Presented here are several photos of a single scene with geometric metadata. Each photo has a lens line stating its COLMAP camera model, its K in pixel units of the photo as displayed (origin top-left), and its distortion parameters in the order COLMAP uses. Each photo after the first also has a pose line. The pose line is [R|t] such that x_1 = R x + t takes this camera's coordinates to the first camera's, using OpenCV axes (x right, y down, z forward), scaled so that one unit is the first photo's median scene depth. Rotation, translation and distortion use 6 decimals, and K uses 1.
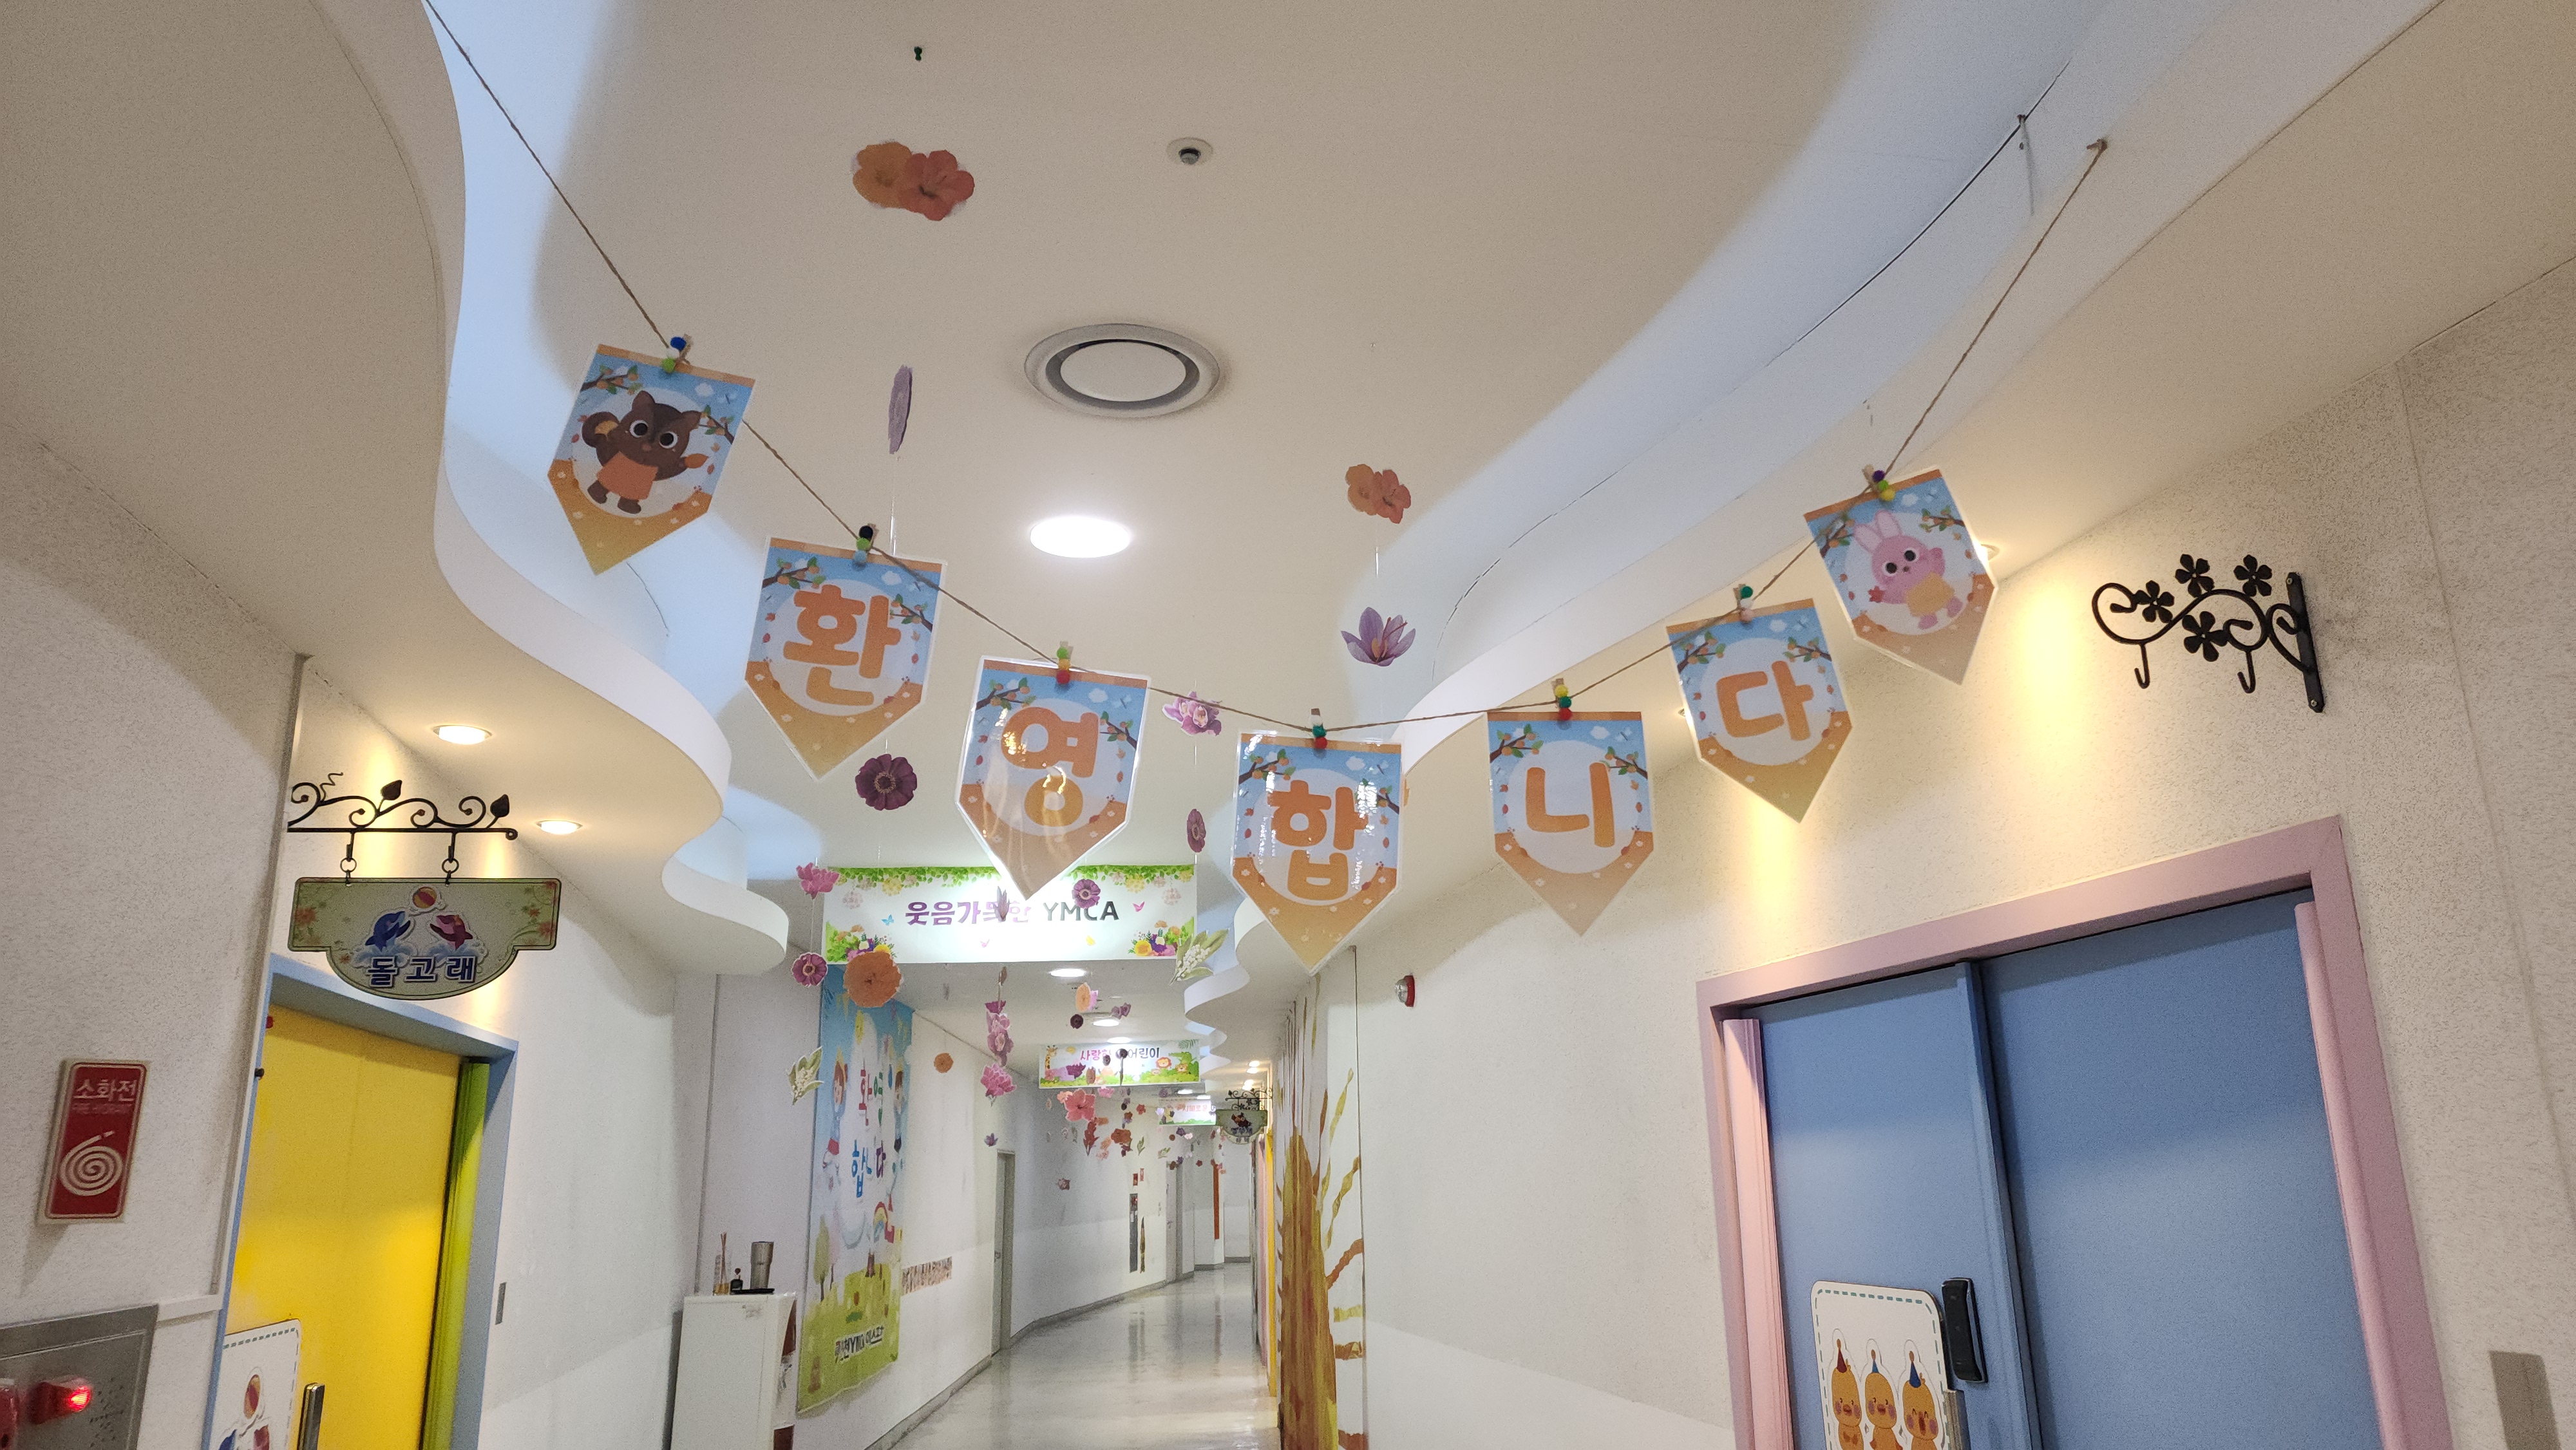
lens RADIAL K [[1733.7, 0, 1254.0], [0, 1733.7, 708.3], [0, 0, 1]] dist [0.068001, -0.057746]
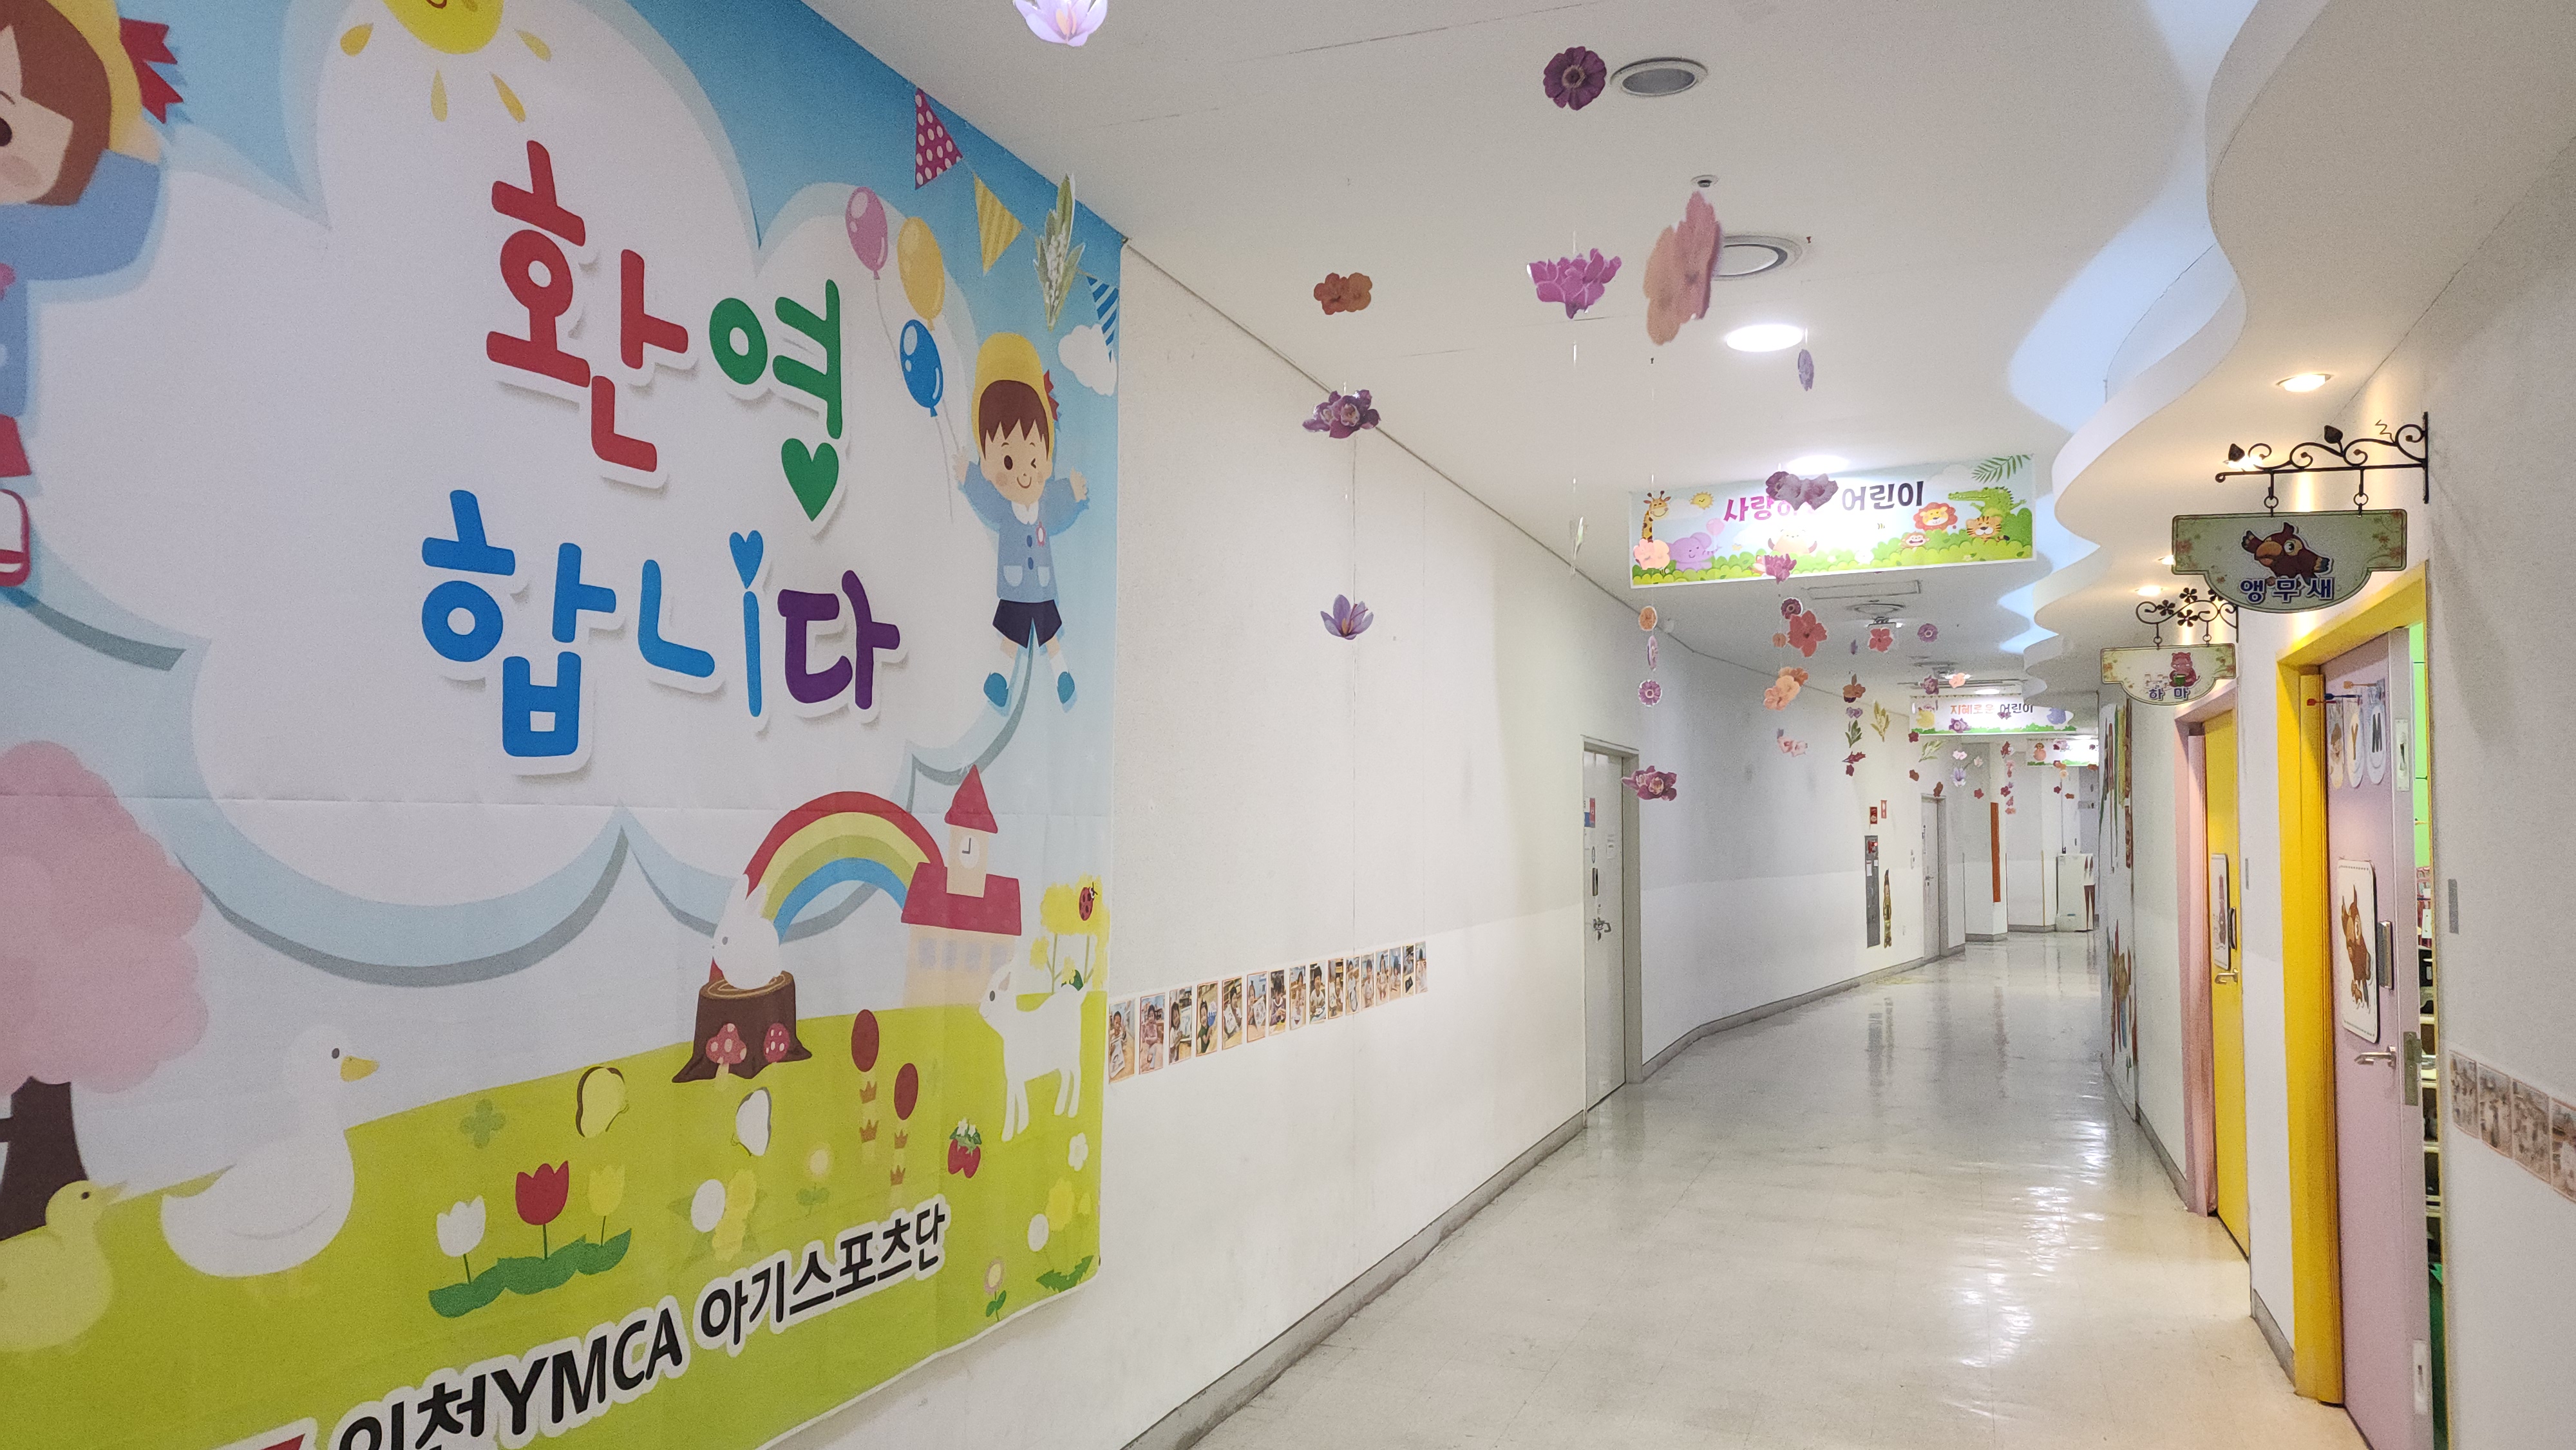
lens RADIAL K [[1733.7, 0, 1254.0], [0, 1733.7, 708.3], [0, 0, 1]] dist [0.068001, -0.057746]
pose [[0.917893, -0.001735, -0.396823, -0.021403], [0.080100, 0.980217, 0.180993, 0.095829], [0.388659, -0.197917, 0.899874, 0.333439]]
